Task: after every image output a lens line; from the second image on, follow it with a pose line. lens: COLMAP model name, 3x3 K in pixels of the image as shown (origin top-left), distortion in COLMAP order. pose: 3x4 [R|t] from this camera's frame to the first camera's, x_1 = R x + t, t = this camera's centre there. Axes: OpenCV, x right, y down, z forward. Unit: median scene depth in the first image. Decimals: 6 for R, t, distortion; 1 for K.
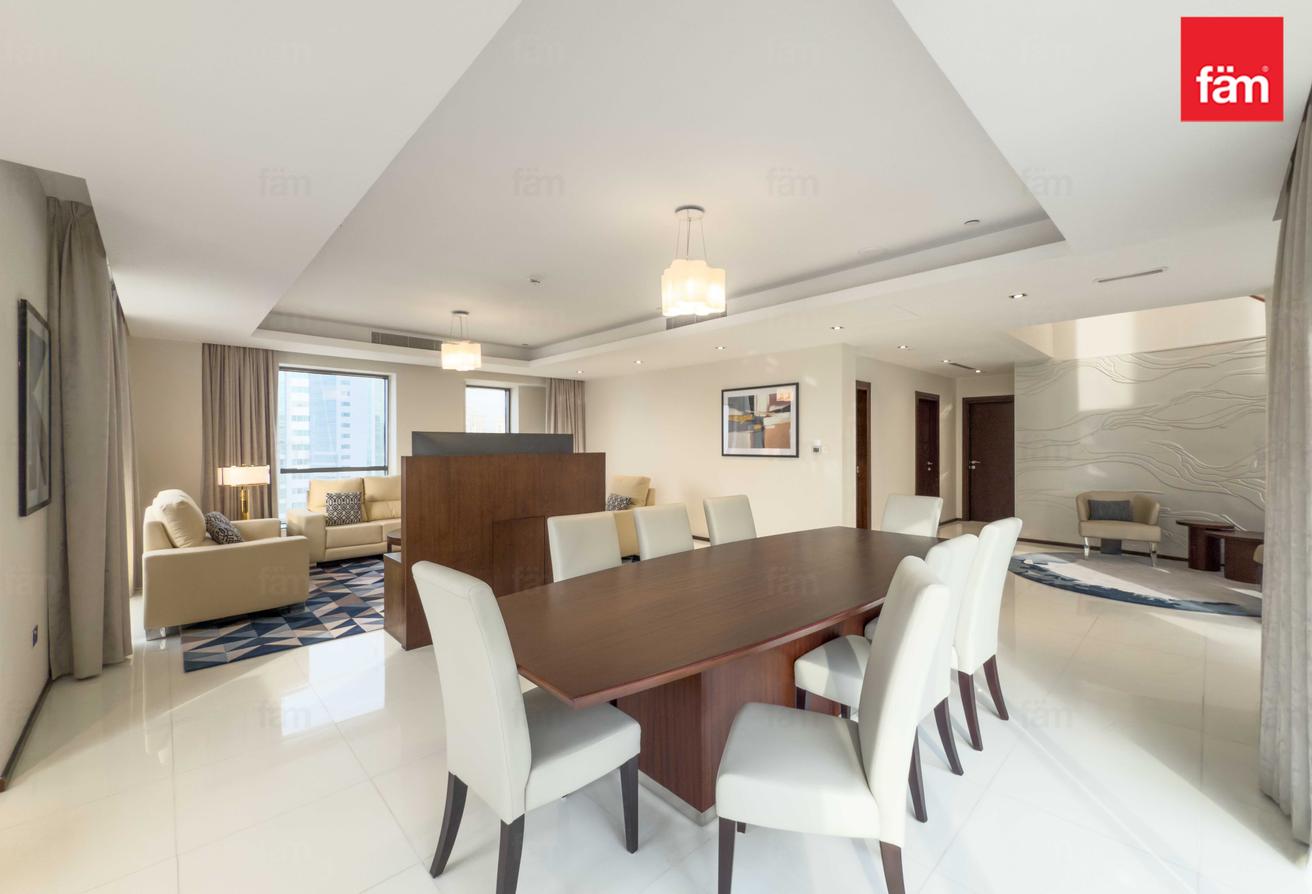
lens RADIAL K [[528.1, 0, 659.4], [0, 528.1, 443.0], [0, 0, 1]] dist [-0.000675, -0.000206]
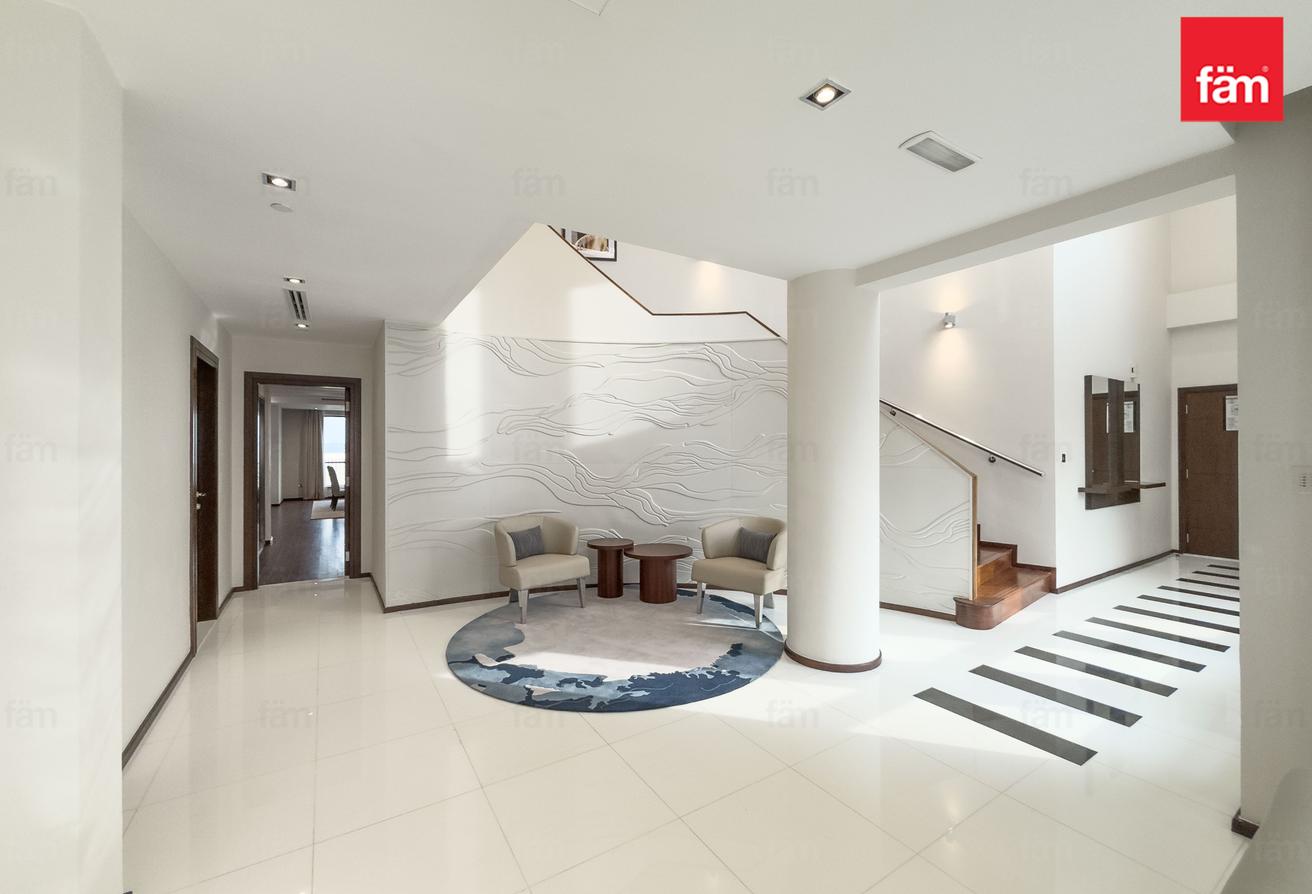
lens RADIAL K [[528.1, 0, 659.4], [0, 528.1, 443.0], [0, 0, 1]] dist [-0.000675, -0.000206]
pose [[0.198874, 0.007693, 0.979995, 0.172250], [0.002132, 0.999963, -0.008283, -0.006716], [-0.980023, 0.003737, 0.198850, 0.691630]]
